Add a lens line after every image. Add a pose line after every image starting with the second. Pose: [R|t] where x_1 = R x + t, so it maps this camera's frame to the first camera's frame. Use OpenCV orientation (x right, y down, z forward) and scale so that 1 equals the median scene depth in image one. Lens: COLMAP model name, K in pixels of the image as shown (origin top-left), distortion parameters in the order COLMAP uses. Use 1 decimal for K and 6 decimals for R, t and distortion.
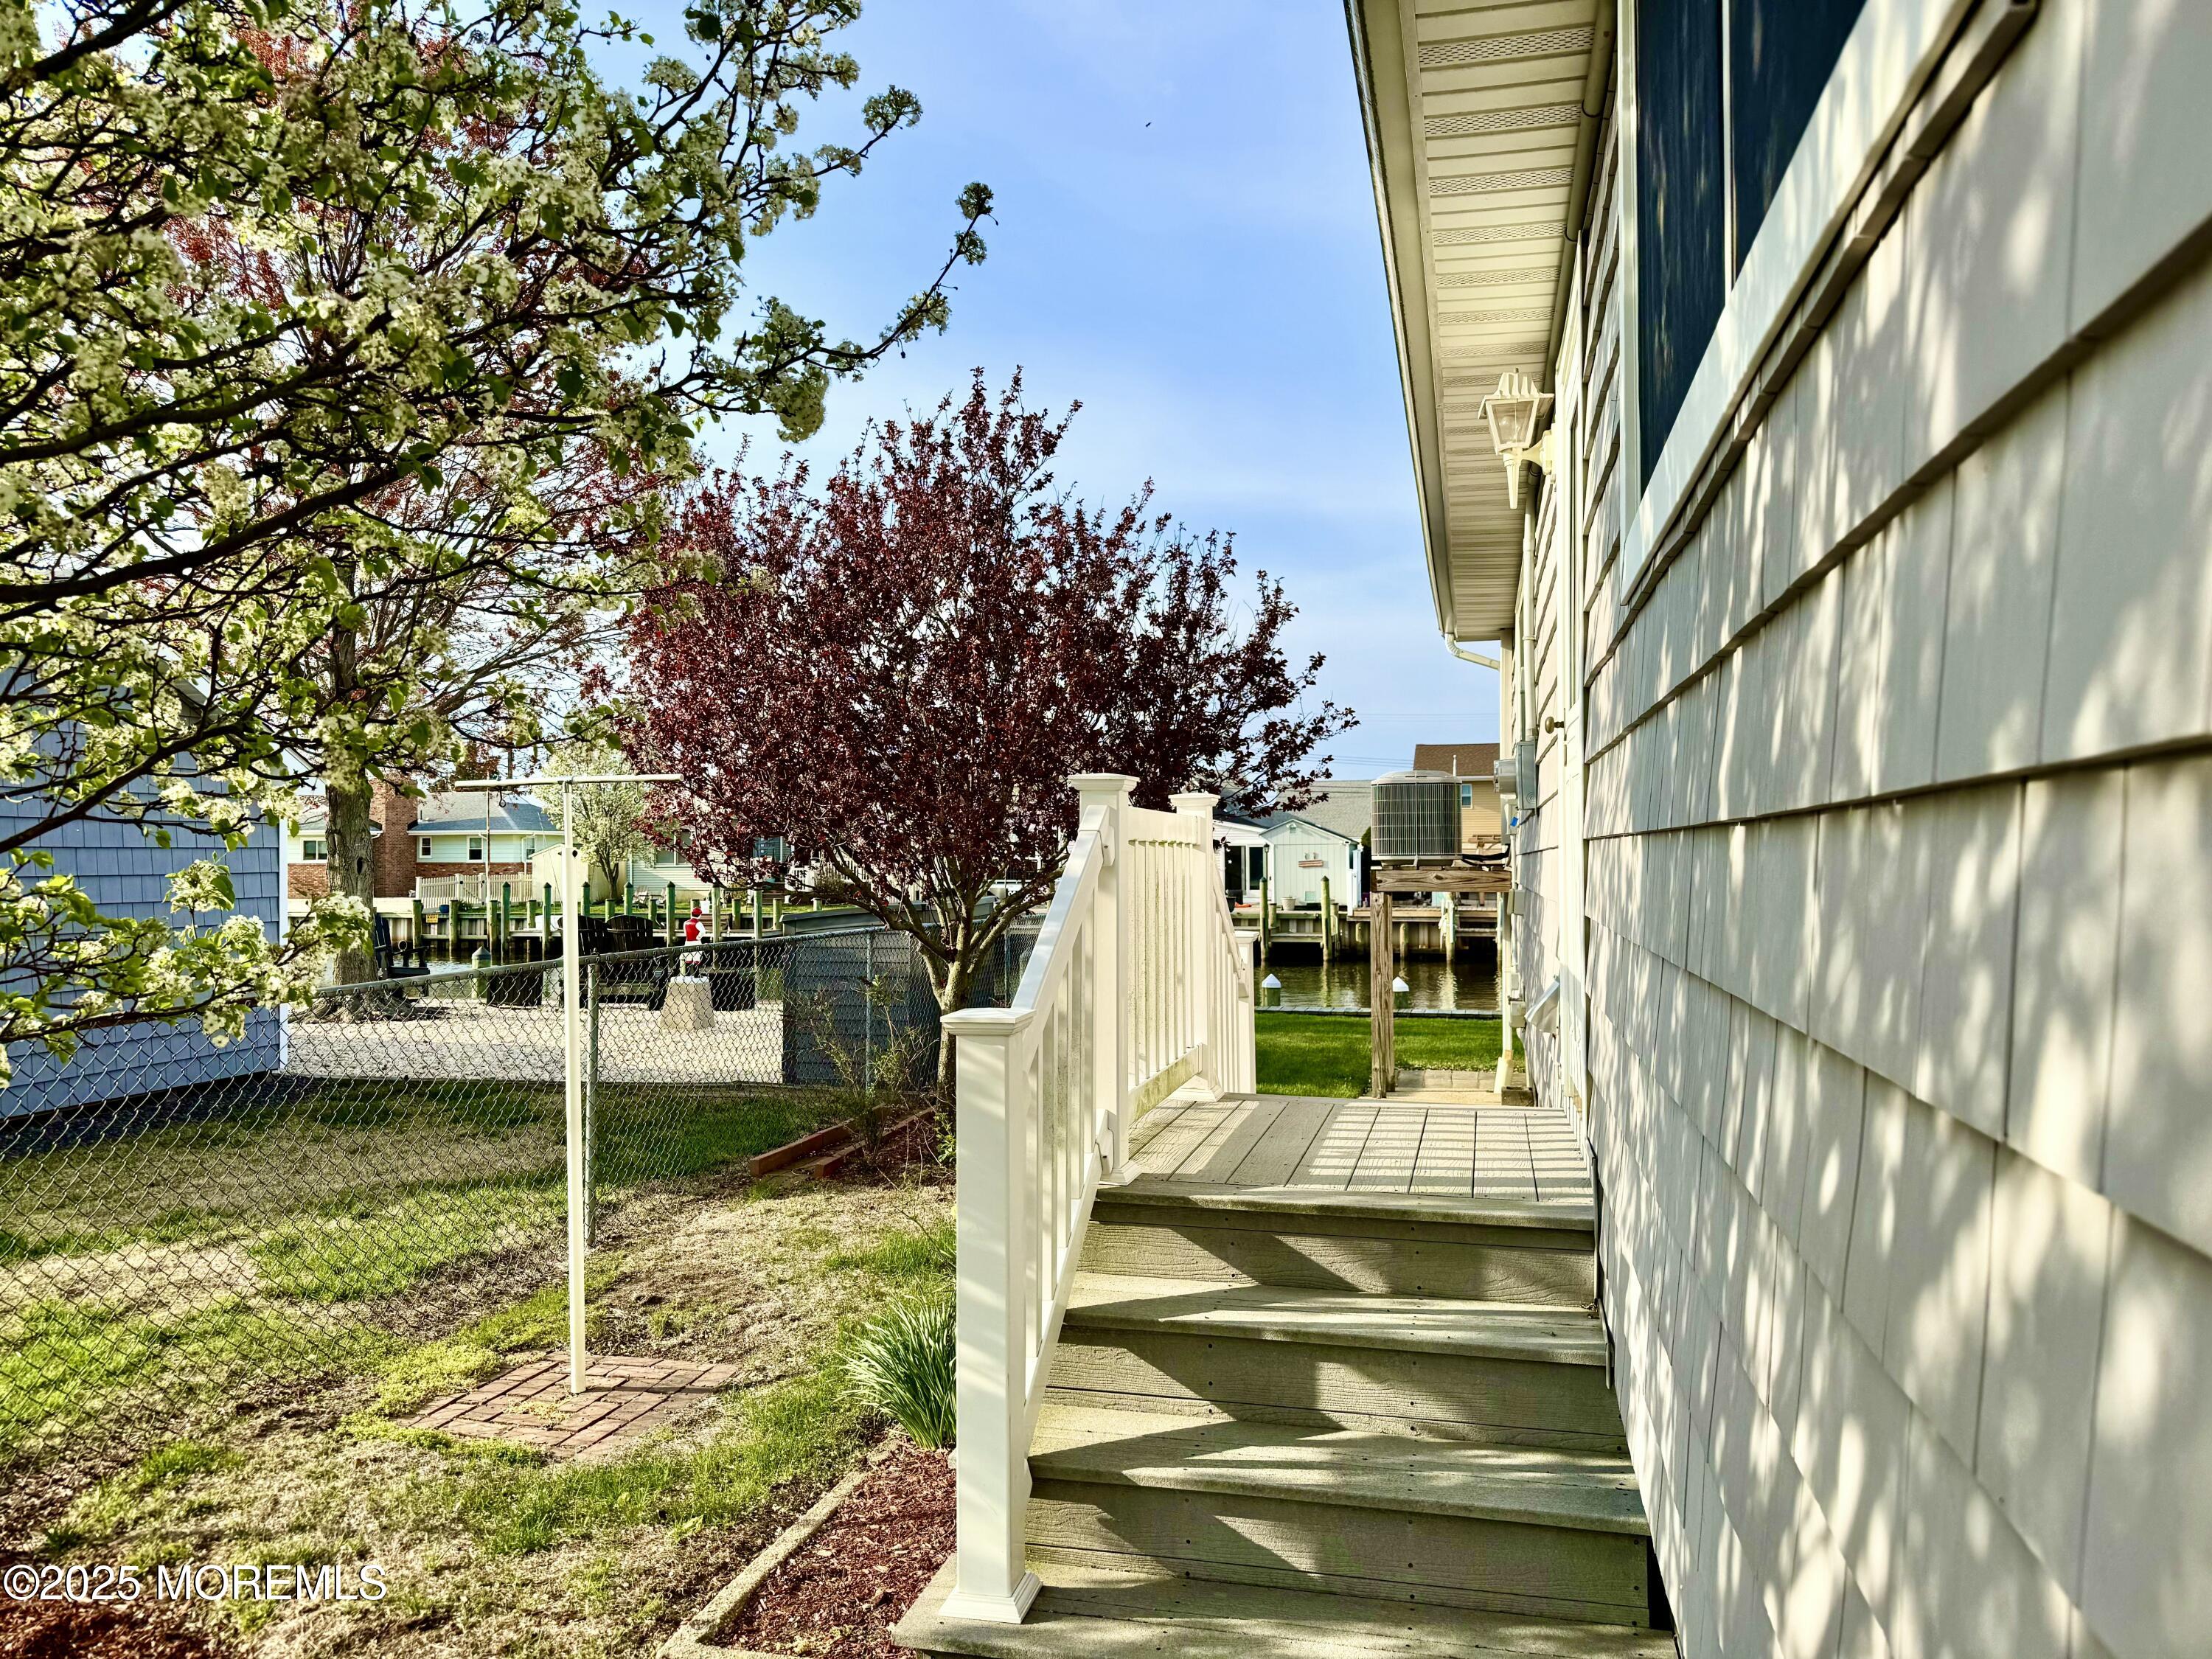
lens RADIAL K [[1554.3, 0, 1109.5], [0, 1554.3, 835.2], [0, 0, 1]] dist [0.041744, -0.038428]
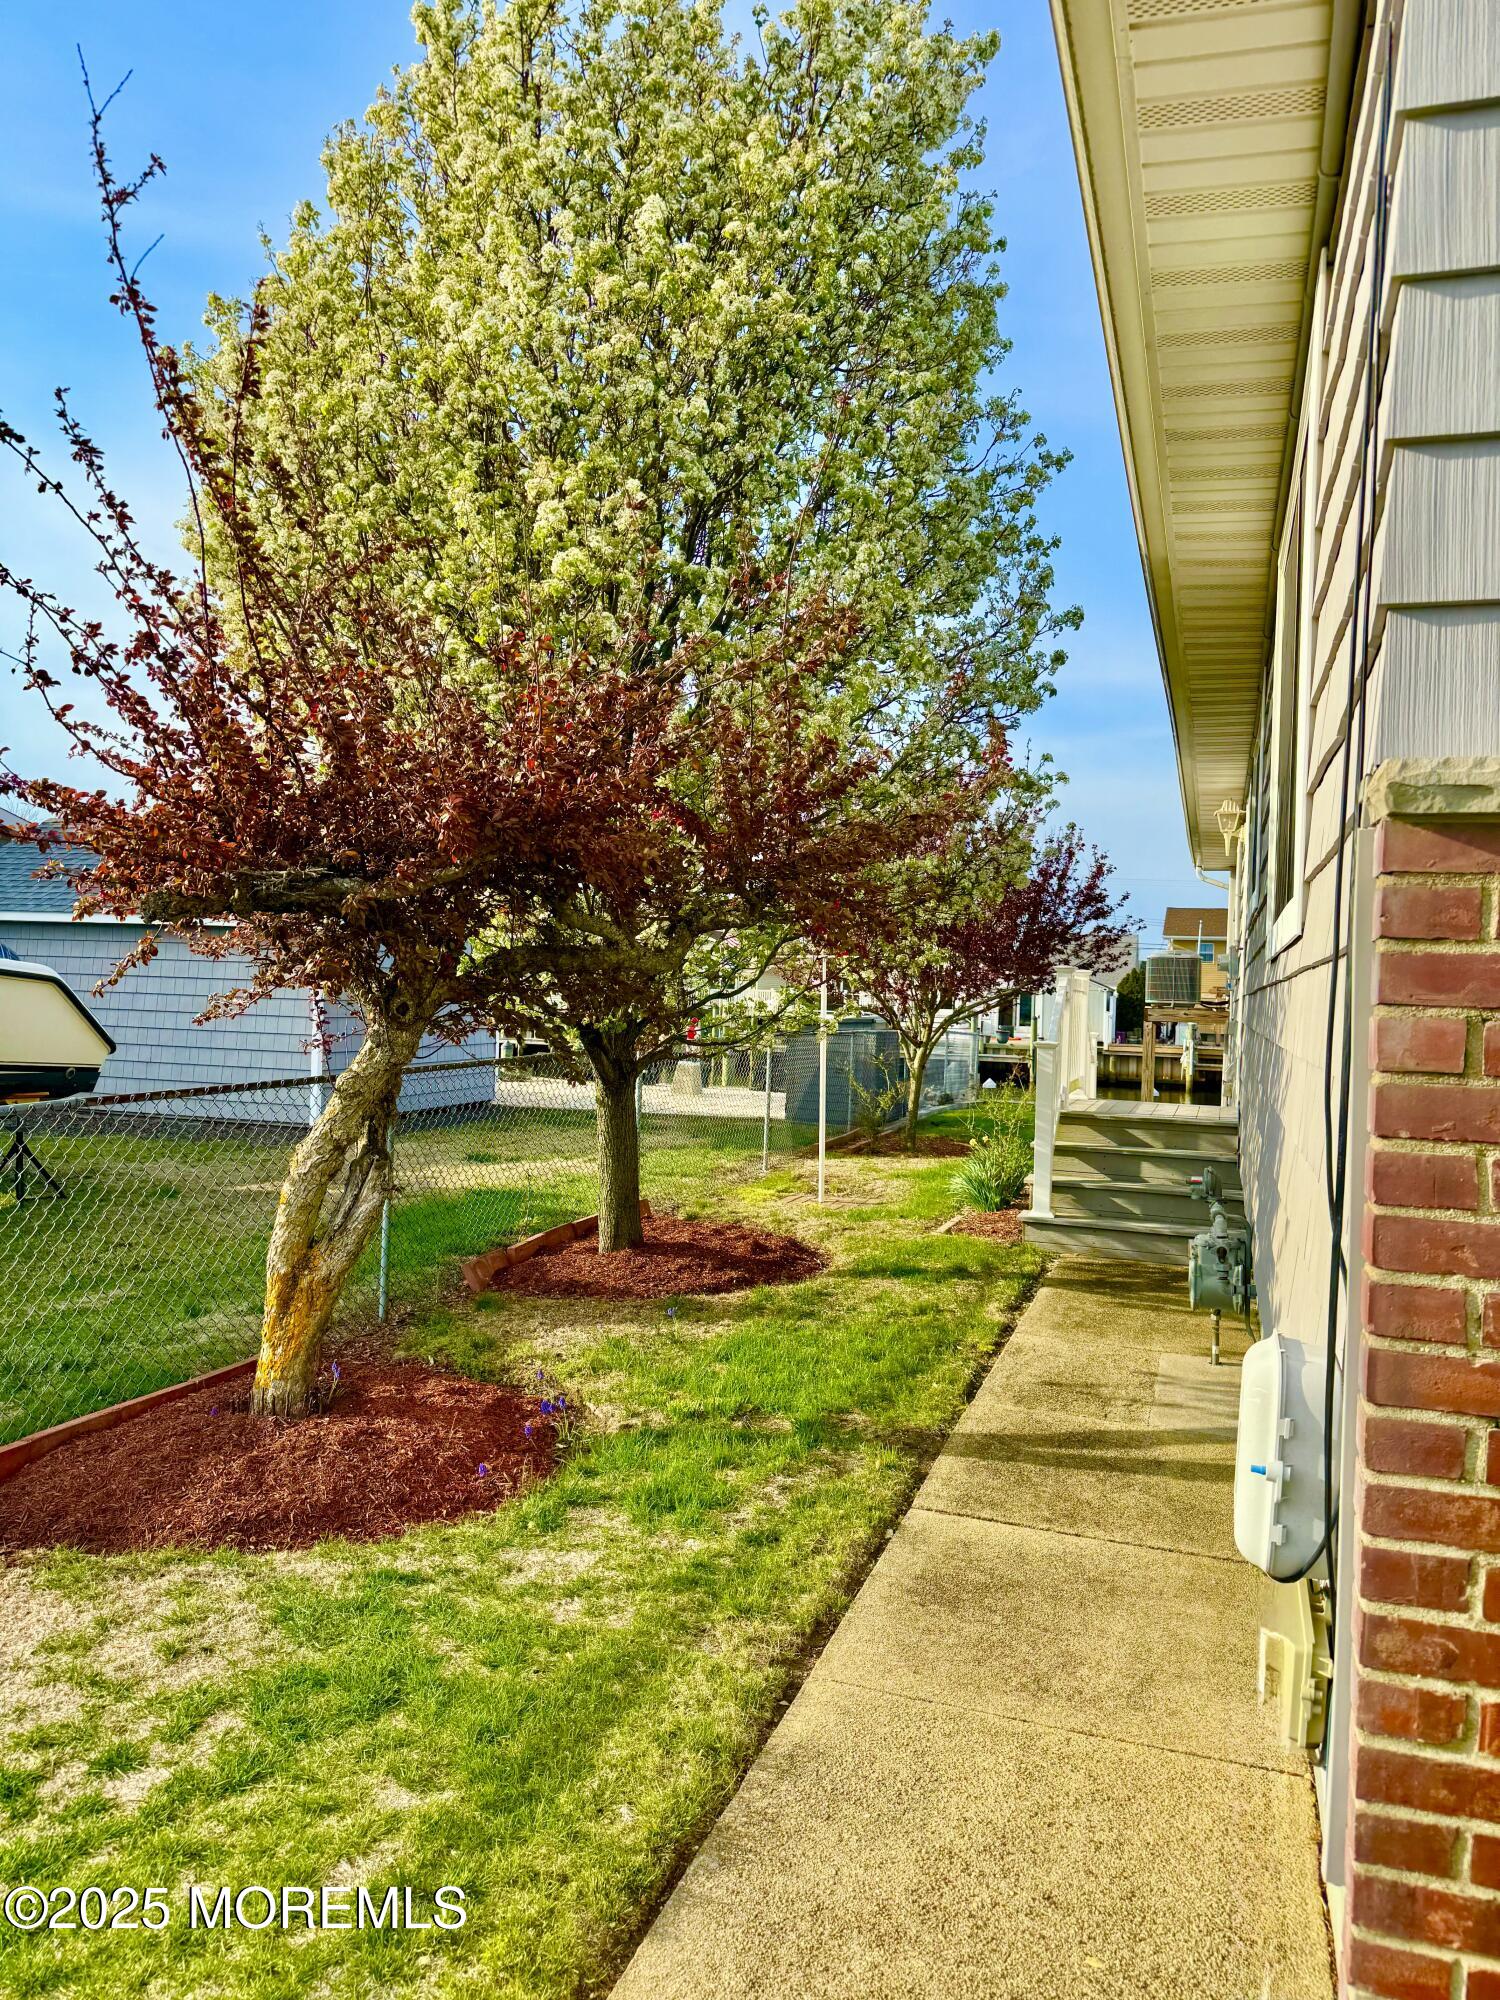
lens RADIAL K [[1405.3, 0, 749.1], [0, 1405.3, 1004.0], [0, 0, 1]] dist [0.041744, -0.038428]
pose [[0.995480, 0.033178, -0.088984, -0.240172], [-0.031225, 0.999242, 0.023250, -0.007773], [0.089688, -0.020367, 0.995762, -1.101103]]
